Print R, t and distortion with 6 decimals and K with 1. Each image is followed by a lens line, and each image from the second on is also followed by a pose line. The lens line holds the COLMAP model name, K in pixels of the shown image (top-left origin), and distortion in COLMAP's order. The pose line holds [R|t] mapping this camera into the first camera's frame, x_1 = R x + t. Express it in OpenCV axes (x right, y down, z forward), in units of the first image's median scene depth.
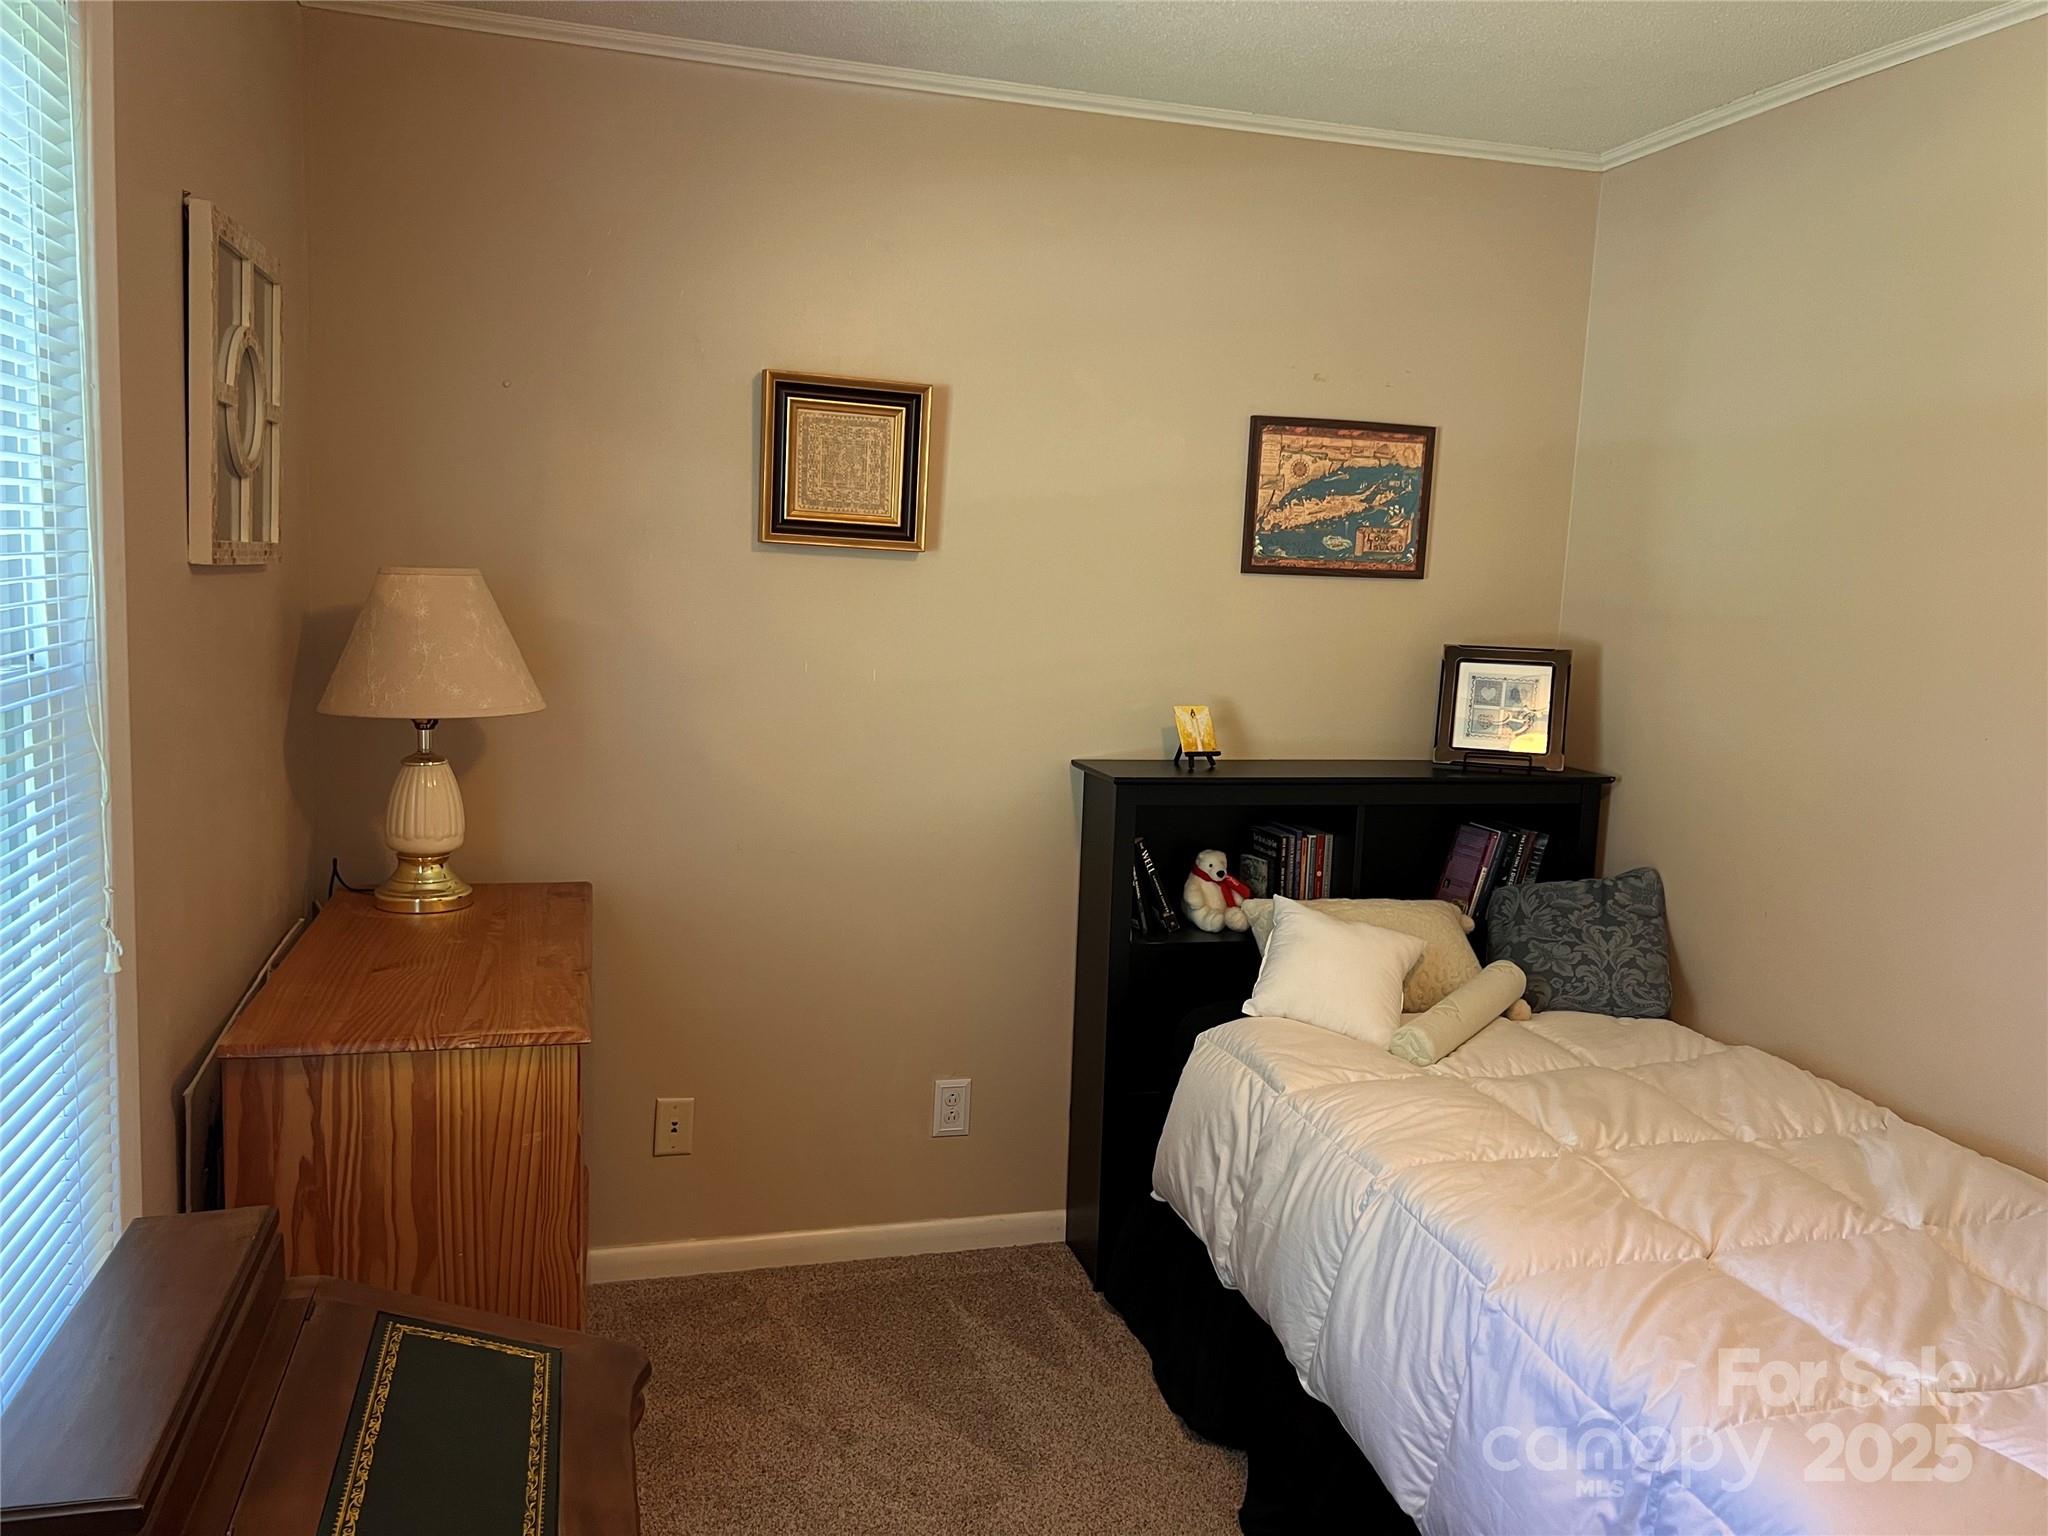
lens RADIAL K [[1540.7, 0, 1024.5], [0, 1540.7, 777.4], [0, 0, 1]] dist [0.067567, -0.085352]
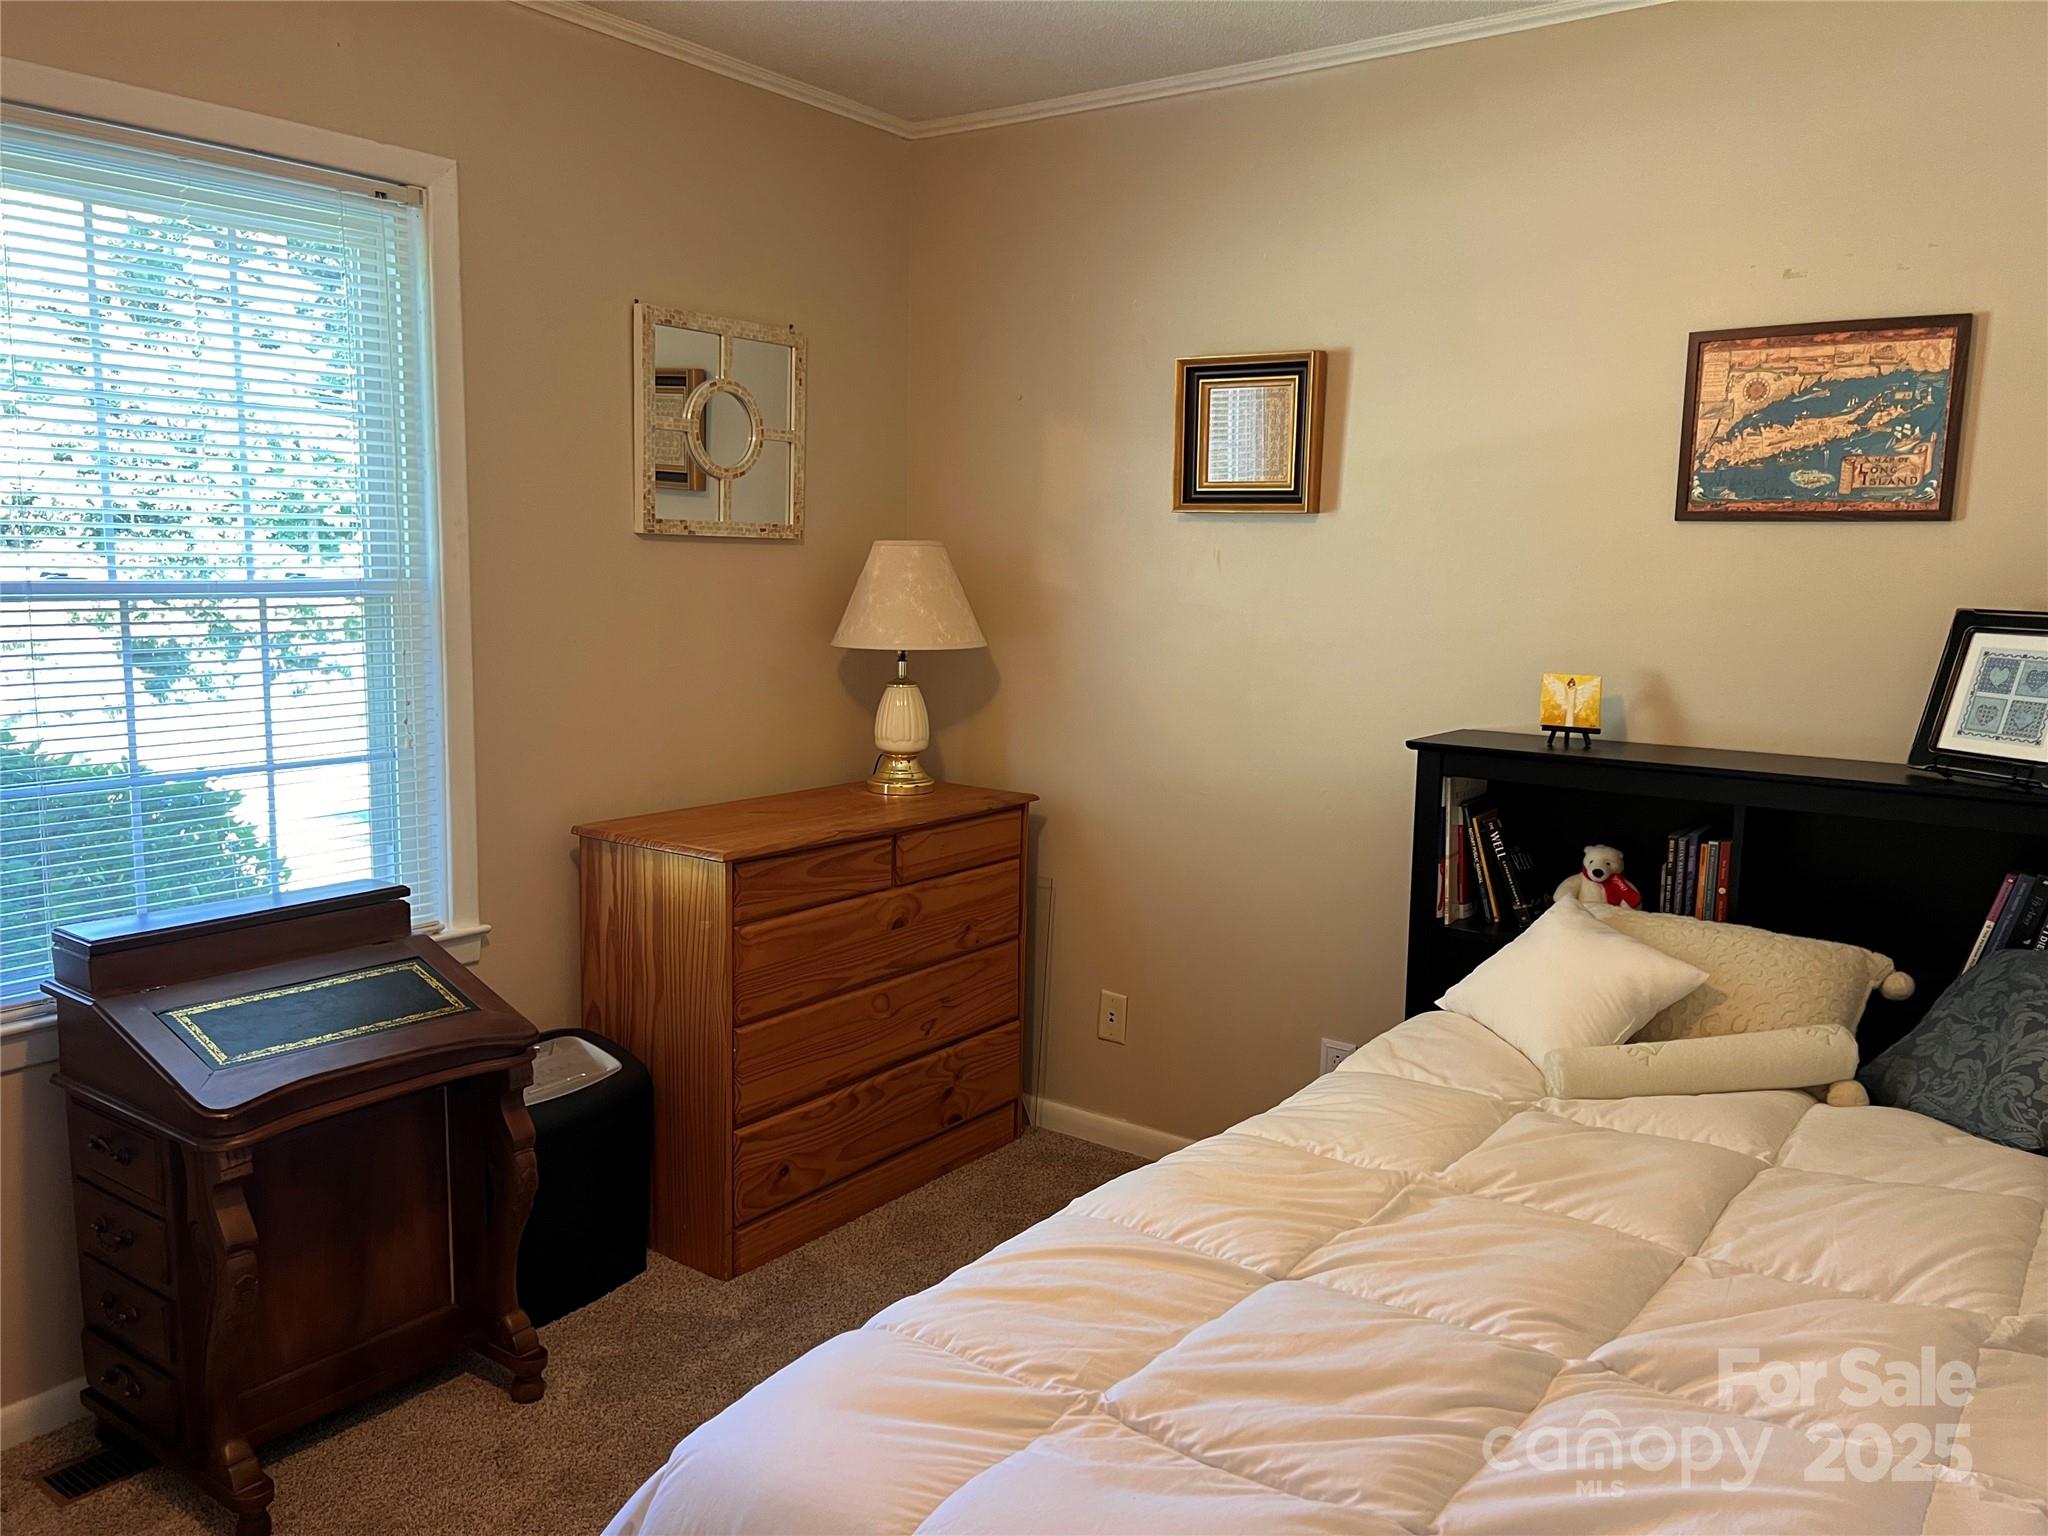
lens RADIAL K [[1540.7, 0, 1020.3], [0, 1540.7, 761.6], [0, 0, 1]] dist [0.067567, -0.085352]
pose [[0.613140, 0.079755, -0.785938, 0.597430], [-0.097386, 0.994933, 0.024989, 0.010986], [0.783948, 0.061218, 0.617801, 0.206478]]
